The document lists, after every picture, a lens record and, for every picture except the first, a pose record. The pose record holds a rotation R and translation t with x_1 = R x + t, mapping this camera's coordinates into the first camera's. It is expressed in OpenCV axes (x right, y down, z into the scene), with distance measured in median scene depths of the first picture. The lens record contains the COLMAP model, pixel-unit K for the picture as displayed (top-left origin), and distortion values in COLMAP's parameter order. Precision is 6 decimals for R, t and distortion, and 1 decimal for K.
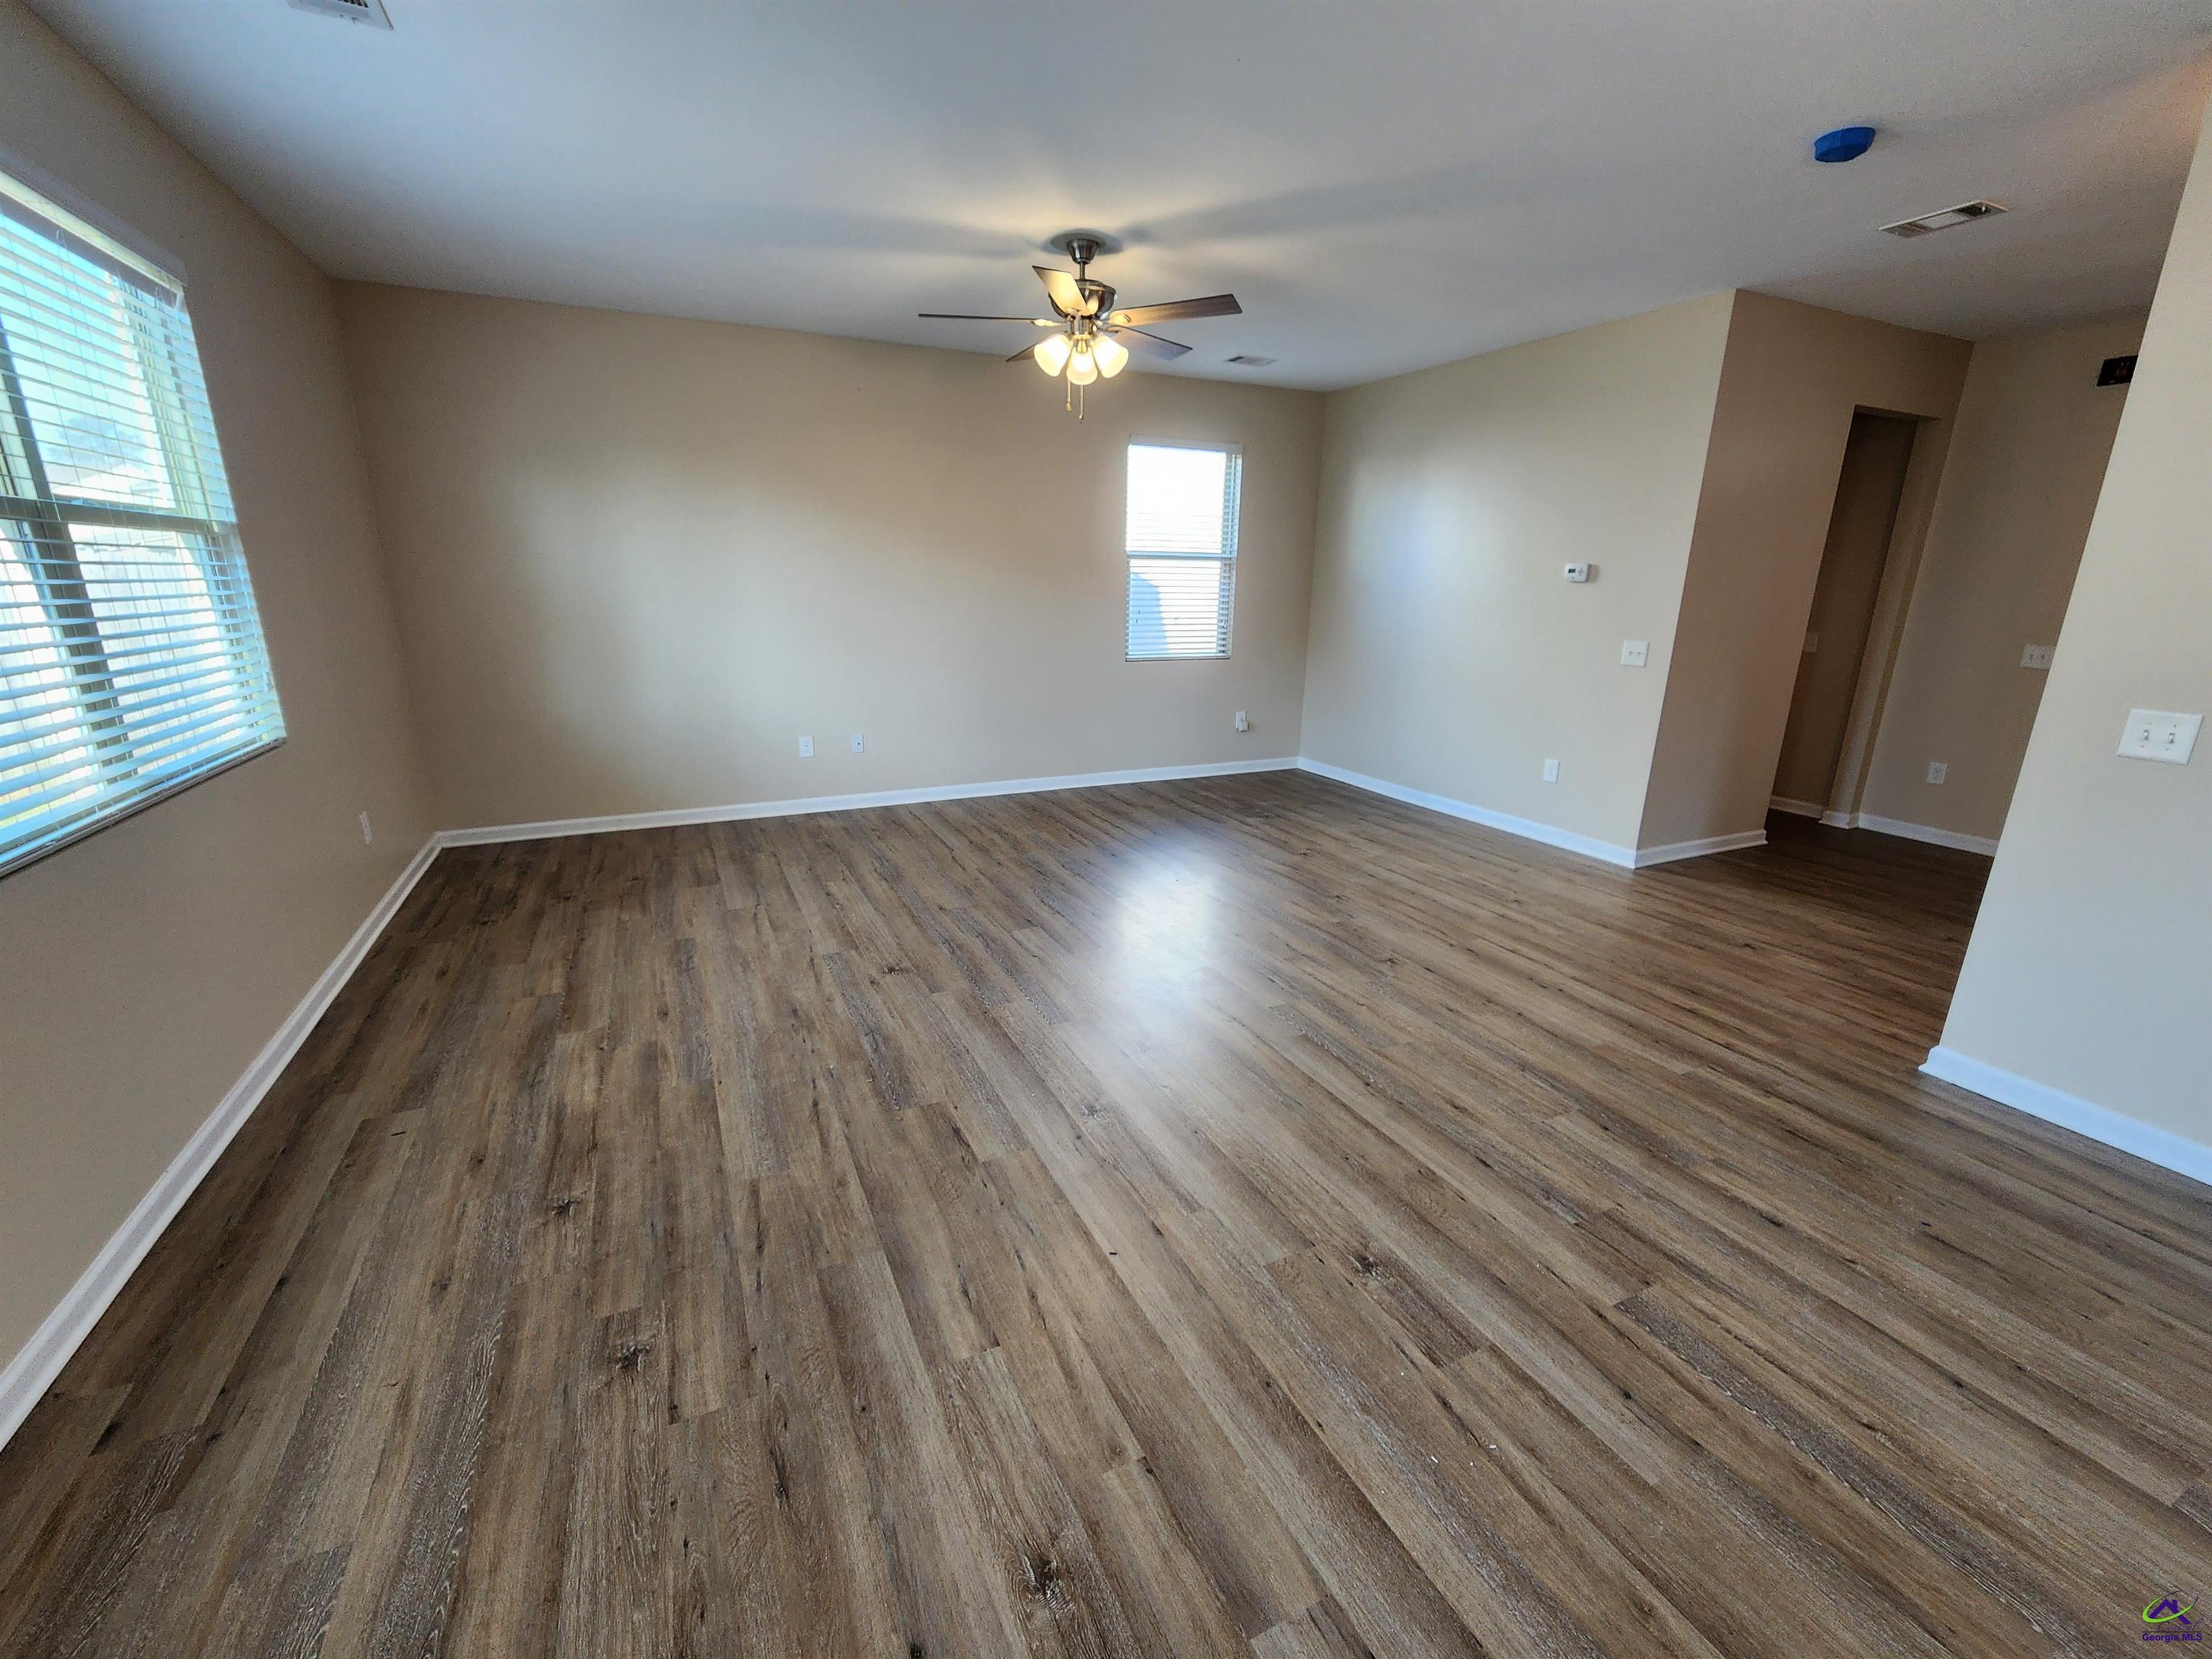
lens RADIAL K [[919.7, 0, 1104.7], [0, 919.7, 829.0], [0, 0, 1]] dist [-0.000573, 0.000522]
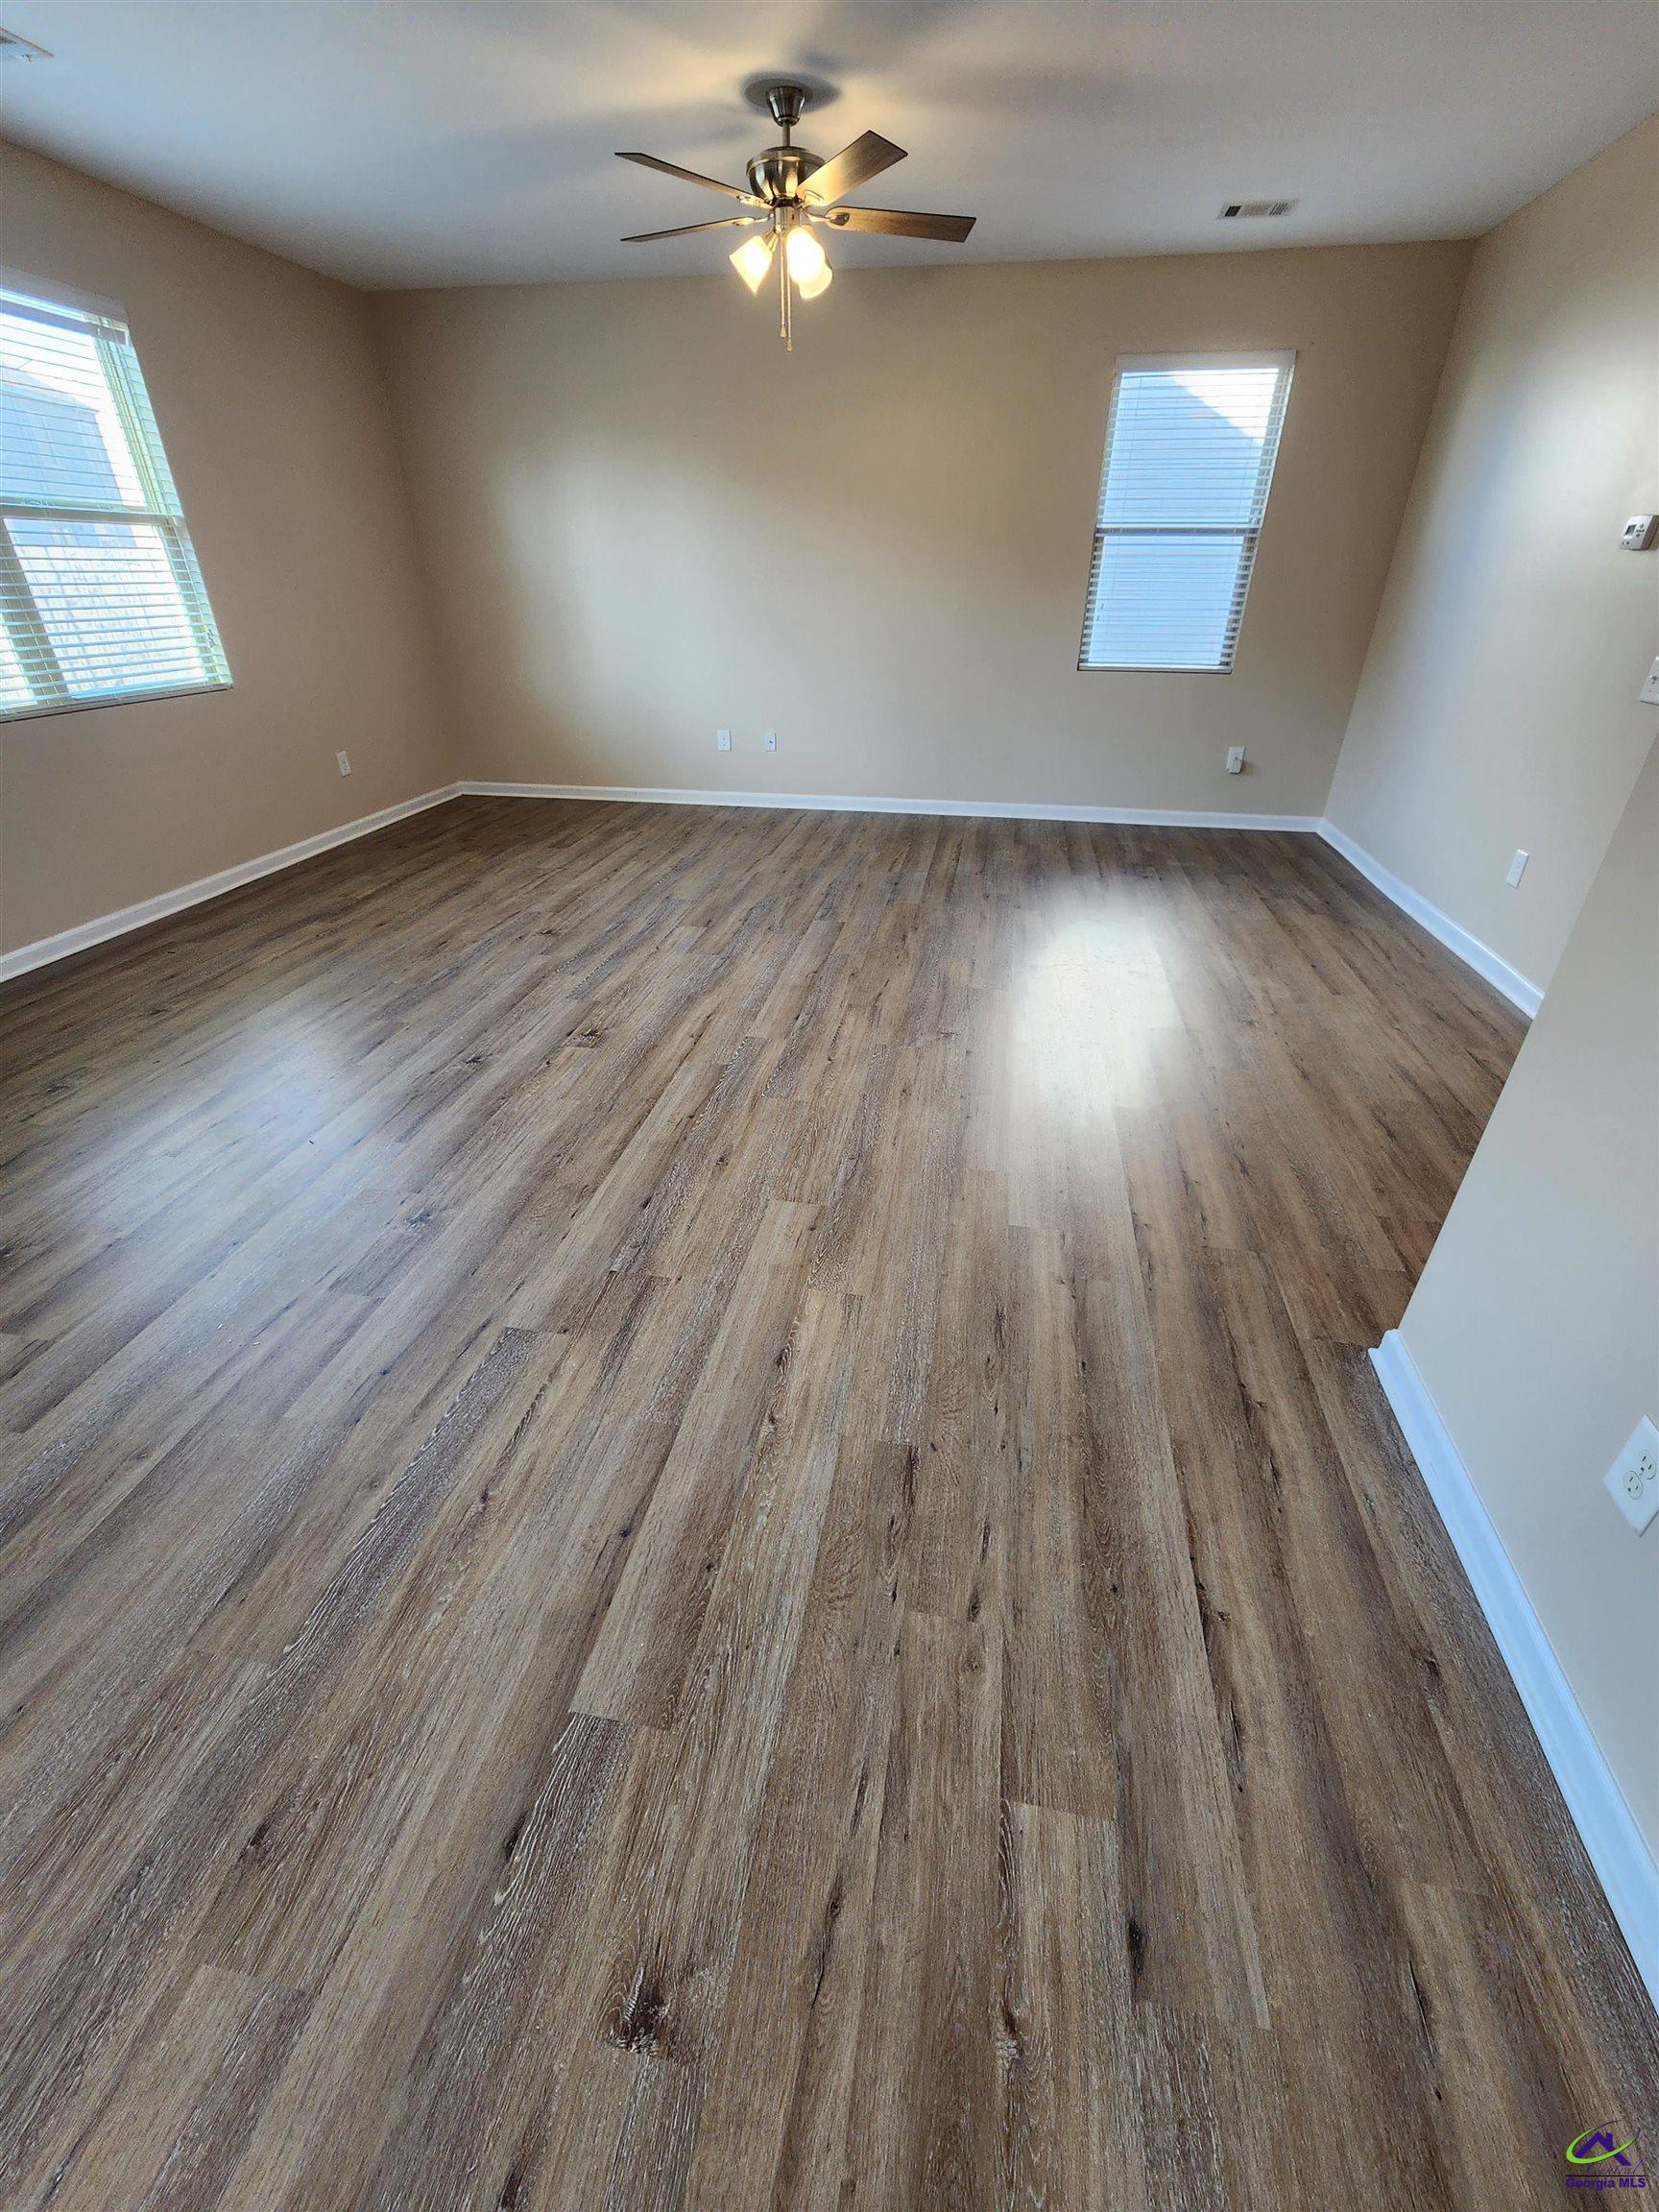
lens RADIAL K [[919.7, 0, 829.2], [0, 919.7, 1094.0], [0, 0, 1]] dist [-0.000573, 0.000522]
pose [[0.812810, 0.279981, -0.510834, 0.776085], [-0.148806, 0.947623, 0.282608, -0.036463], [0.563203, -0.153692, 0.811900, 0.255217]]
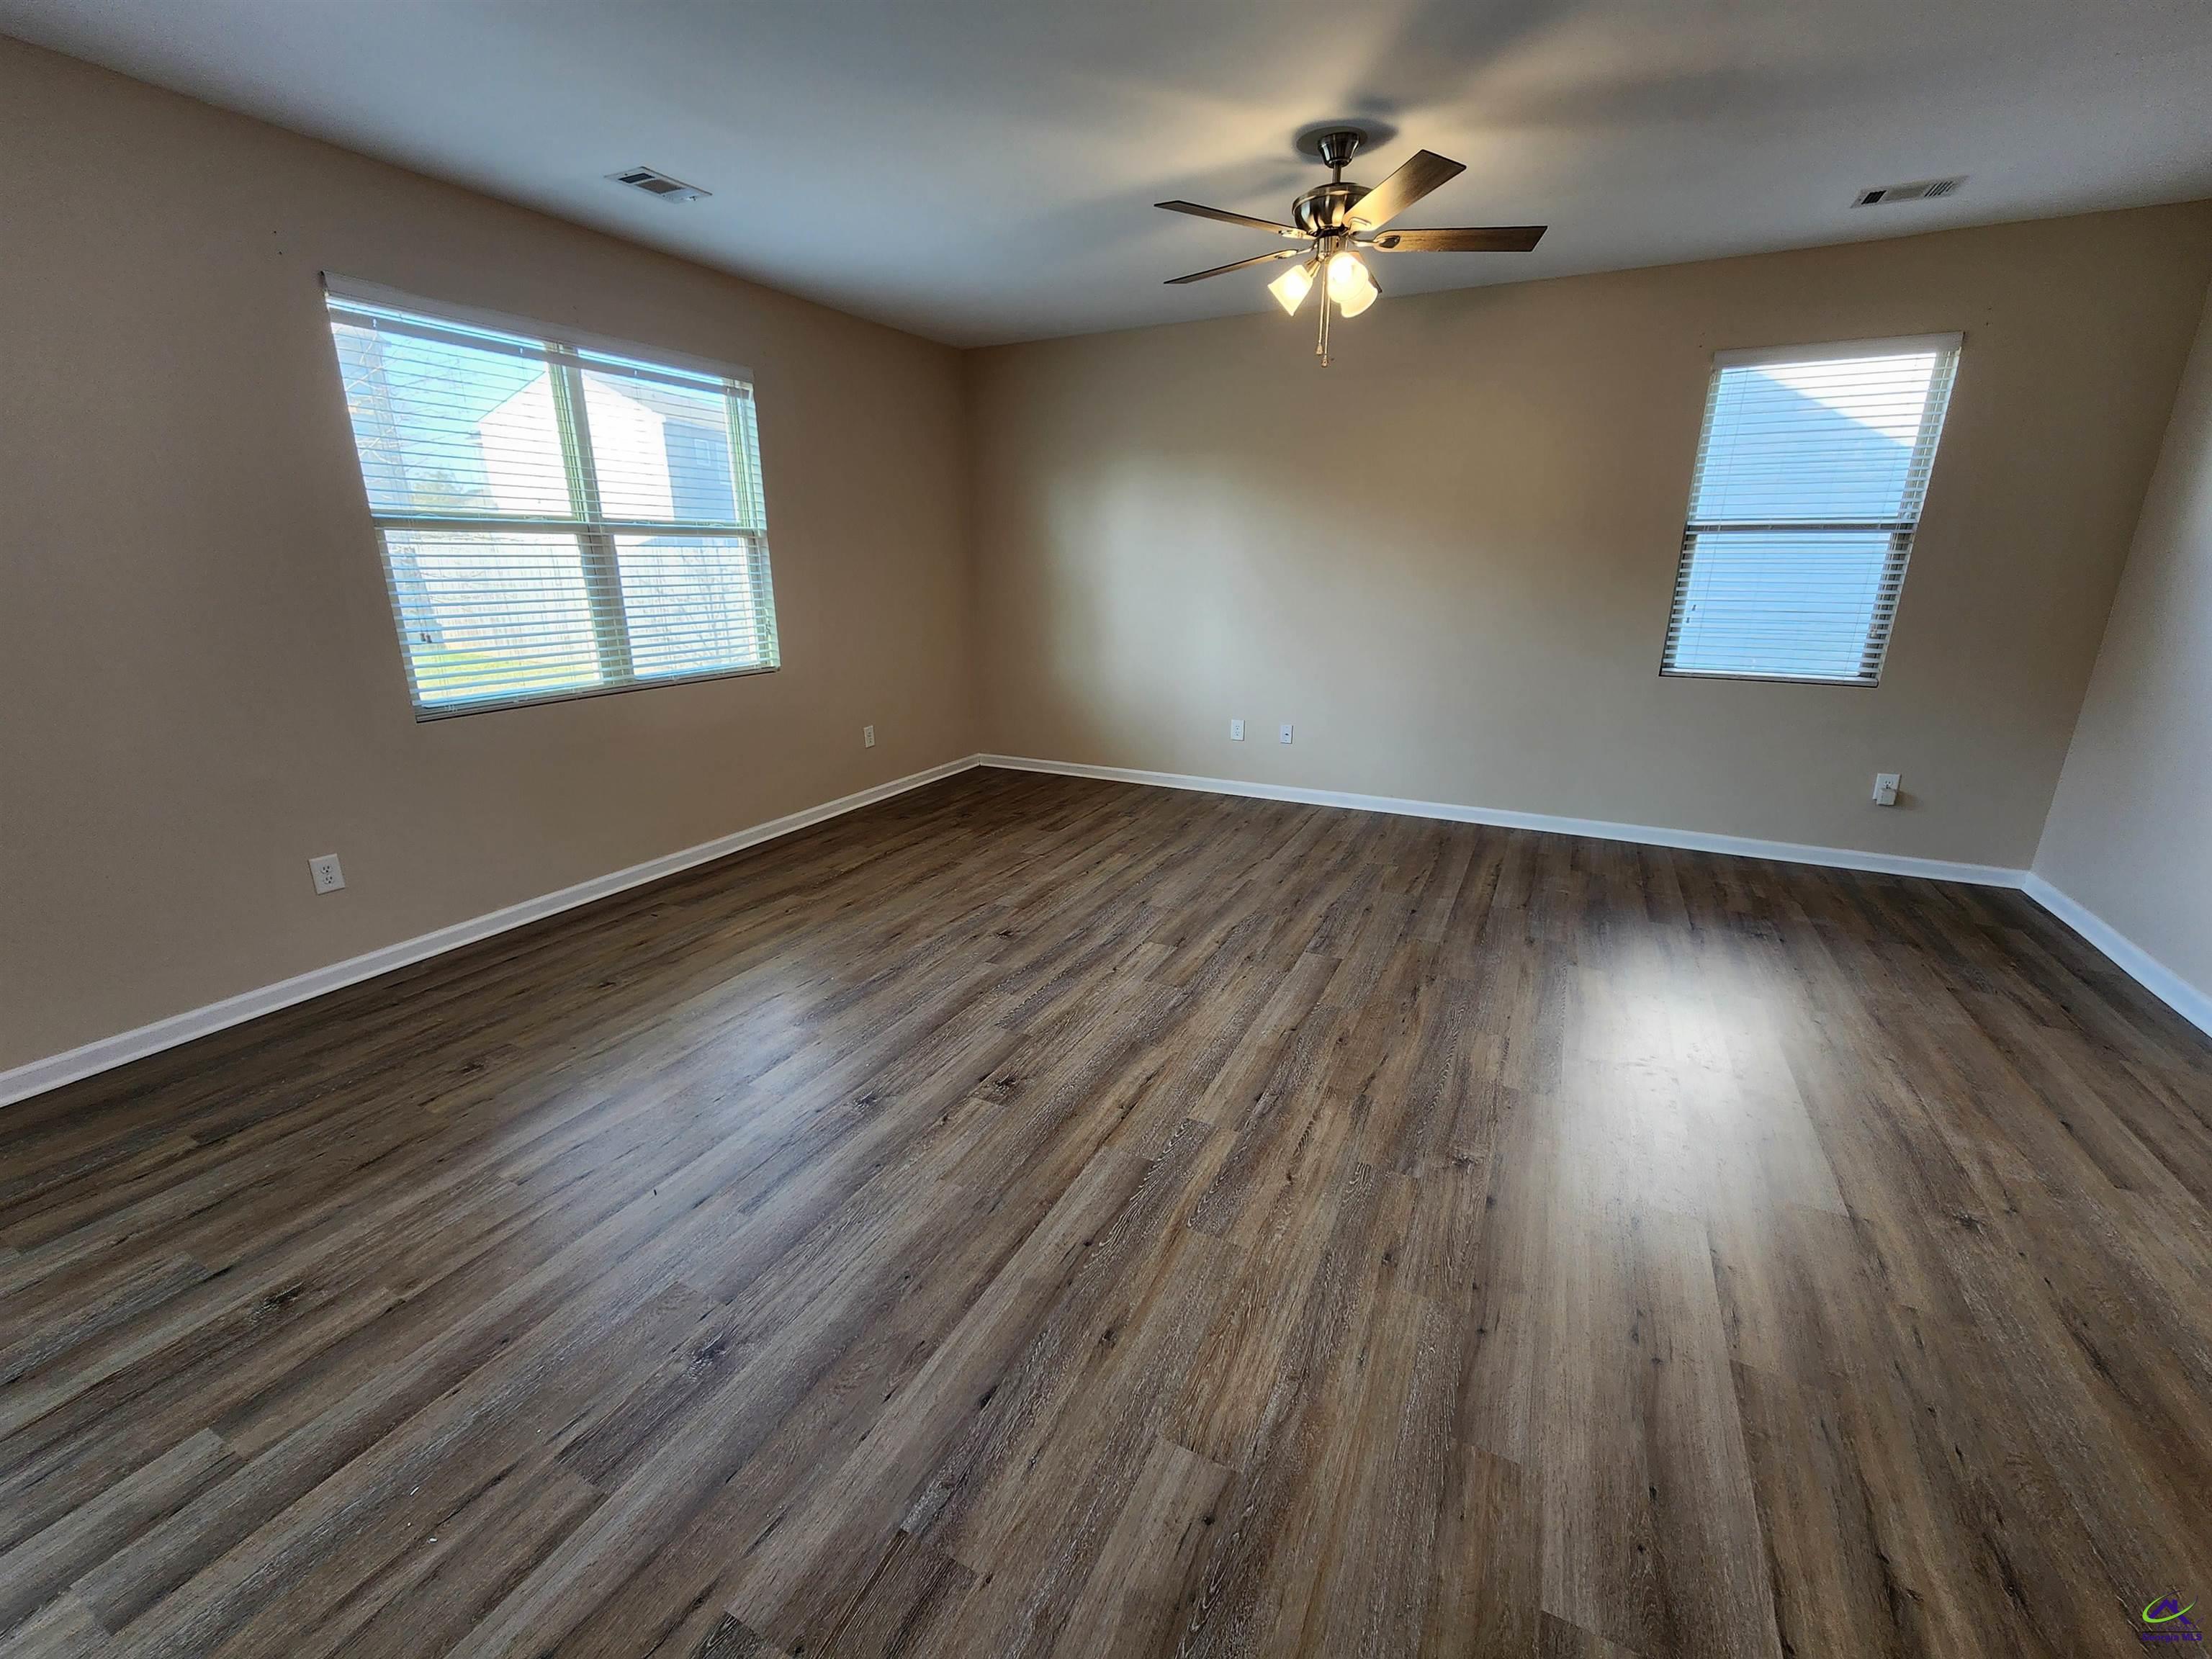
lens RADIAL K [[919.7, 0, 1087.9], [0, 919.7, 827.5], [0, 0, 1]] dist [-0.000573, 0.000522]
pose [[0.604173, 0.212748, -0.767928, 0.676784], [-0.204377, 0.972836, 0.108722, -0.110040], [0.770198, 0.091260, 0.631242, 0.436742]]
